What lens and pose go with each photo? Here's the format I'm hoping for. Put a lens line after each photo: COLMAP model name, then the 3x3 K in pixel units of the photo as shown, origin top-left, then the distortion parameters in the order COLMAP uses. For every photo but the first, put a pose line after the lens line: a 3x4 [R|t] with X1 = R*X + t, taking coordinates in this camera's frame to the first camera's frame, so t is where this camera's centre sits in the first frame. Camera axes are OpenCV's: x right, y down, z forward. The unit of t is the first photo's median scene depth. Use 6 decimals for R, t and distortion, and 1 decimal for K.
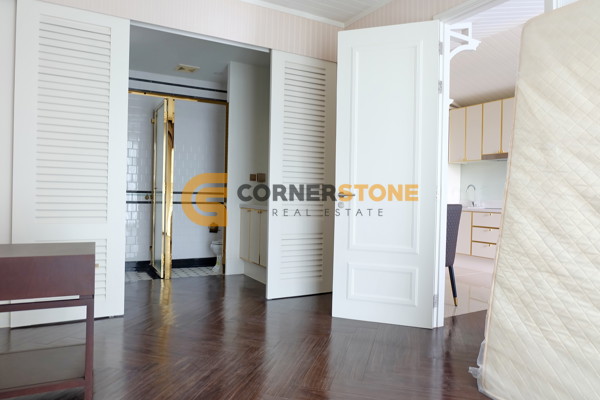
lens RADIAL K [[414.3, 0, 305.4], [0, 414.3, 199.1], [0, 0, 1]] dist [-0.055584, 0.061129]
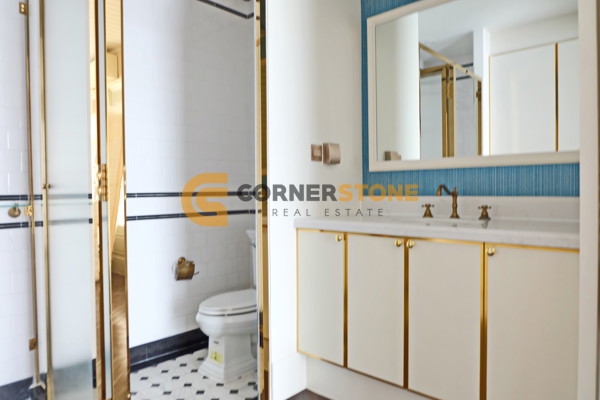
lens RADIAL K [[414.3, 0, 305.4], [0, 414.3, 199.1], [0, 0, 1]] dist [-0.055584, 0.061129]
pose [[0.953403, -0.040743, 0.298935, -0.380681], [0.032848, 0.998967, 0.031389, -0.028298], [-0.299906, -0.020107, 0.953757, 0.887057]]
